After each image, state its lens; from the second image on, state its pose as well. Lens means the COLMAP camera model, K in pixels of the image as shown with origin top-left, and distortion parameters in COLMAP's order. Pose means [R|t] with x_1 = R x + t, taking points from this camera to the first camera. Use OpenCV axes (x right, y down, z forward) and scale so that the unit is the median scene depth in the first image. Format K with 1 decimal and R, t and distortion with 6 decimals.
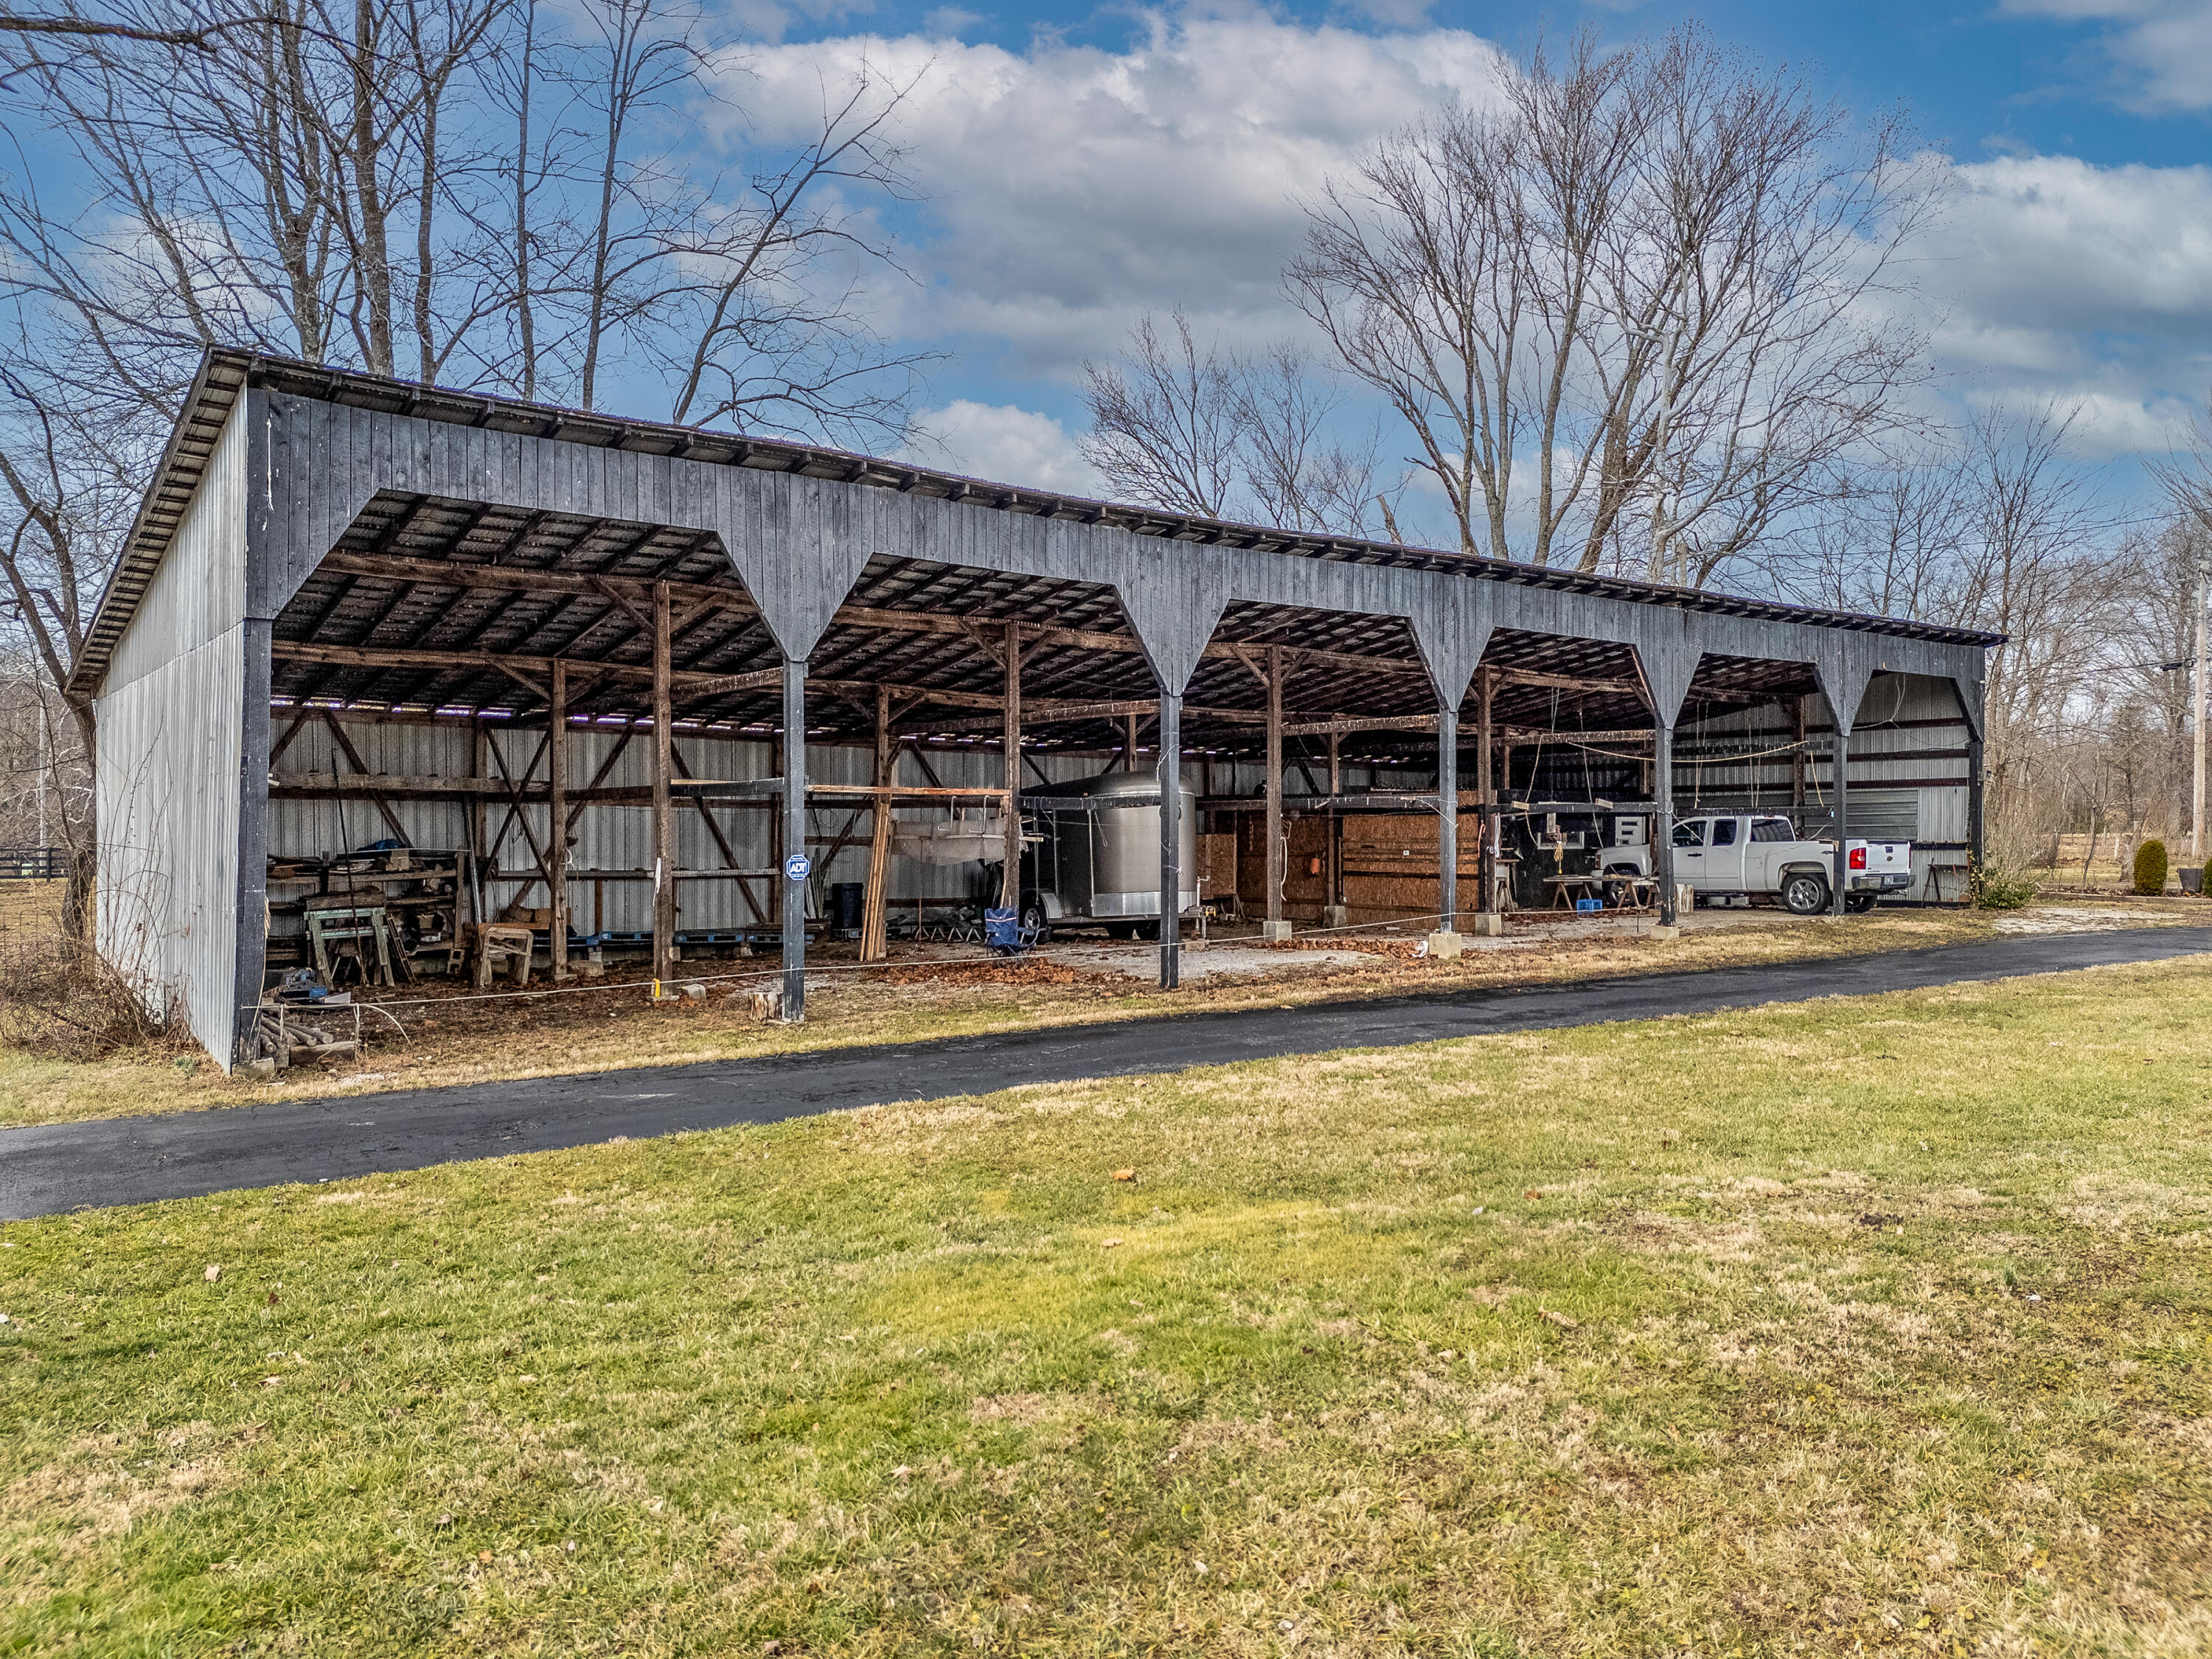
lens RADIAL K [[1655.0, 0, 1106.0], [0, 1655.0, 829.5], [0, 0, 1]] dist [0.087364, -0.071143]
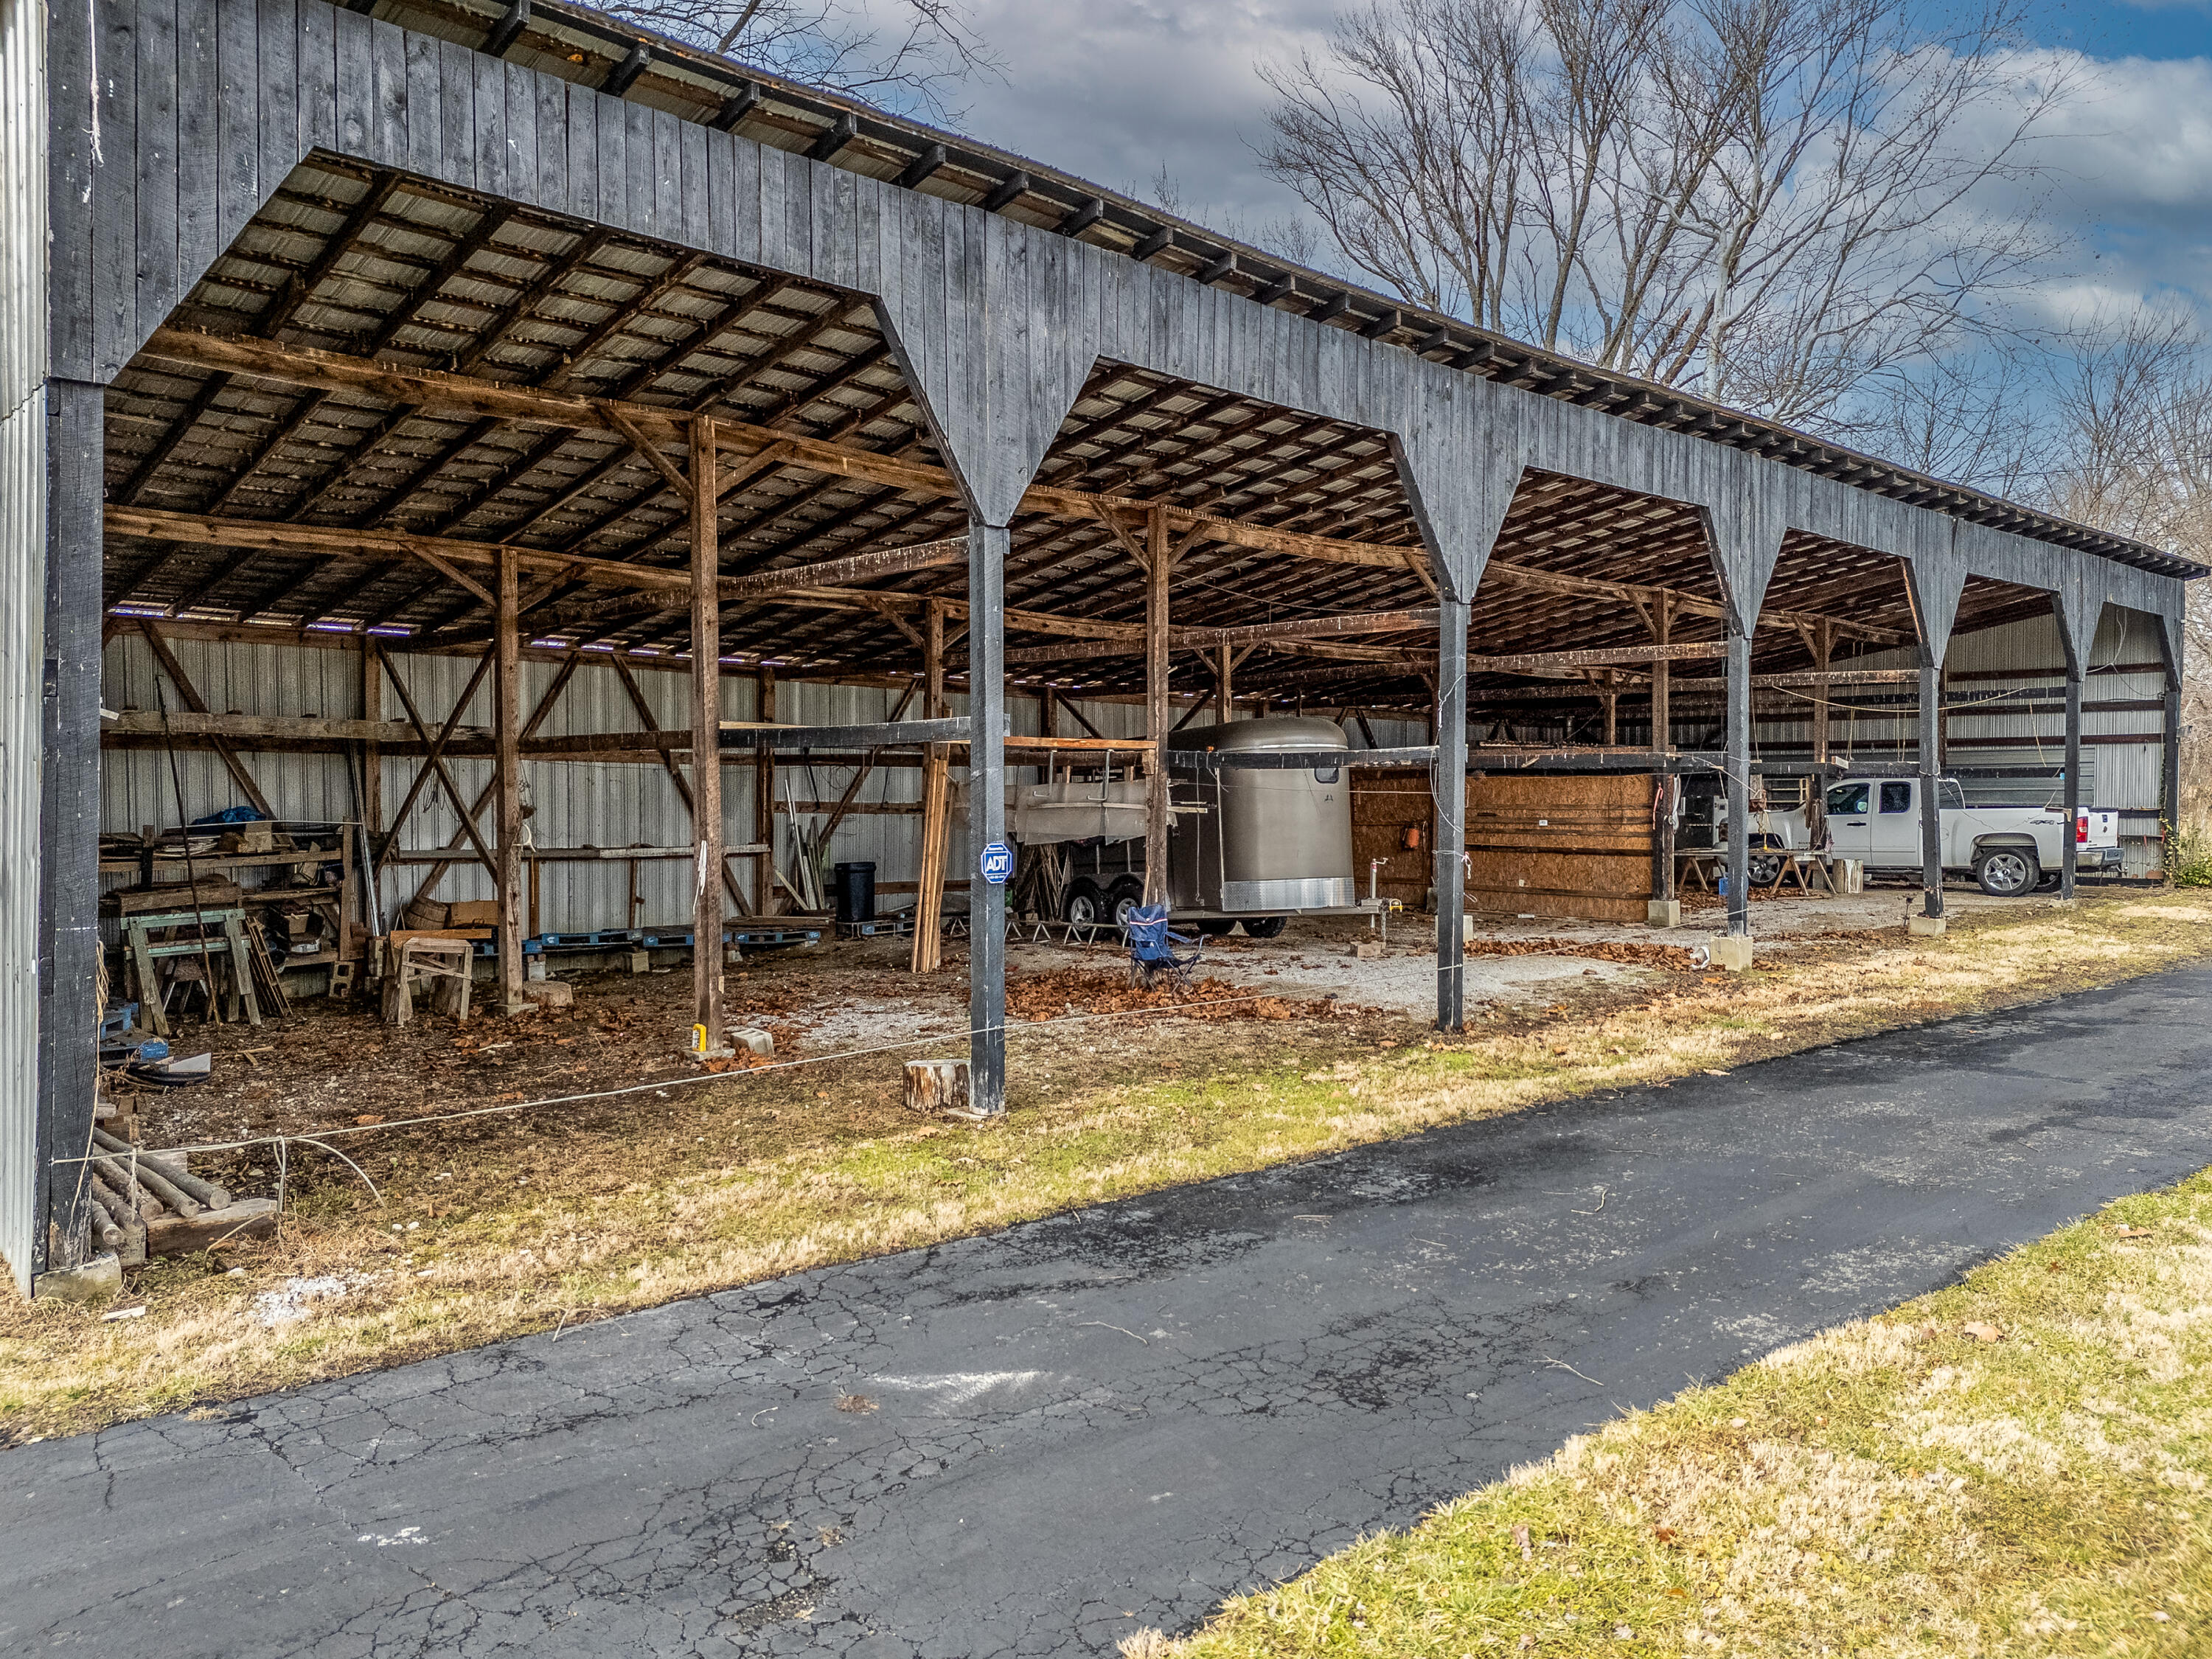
lens RADIAL K [[1655.0, 0, 1106.0], [0, 1655.0, 829.5], [0, 0, 1]] dist [0.087364, -0.071143]
pose [[0.994443, -0.000415, 0.105280, -0.146114], [-0.002307, 0.999666, 0.025737, -0.003769], [-0.105255, -0.025837, 0.994110, 0.269328]]
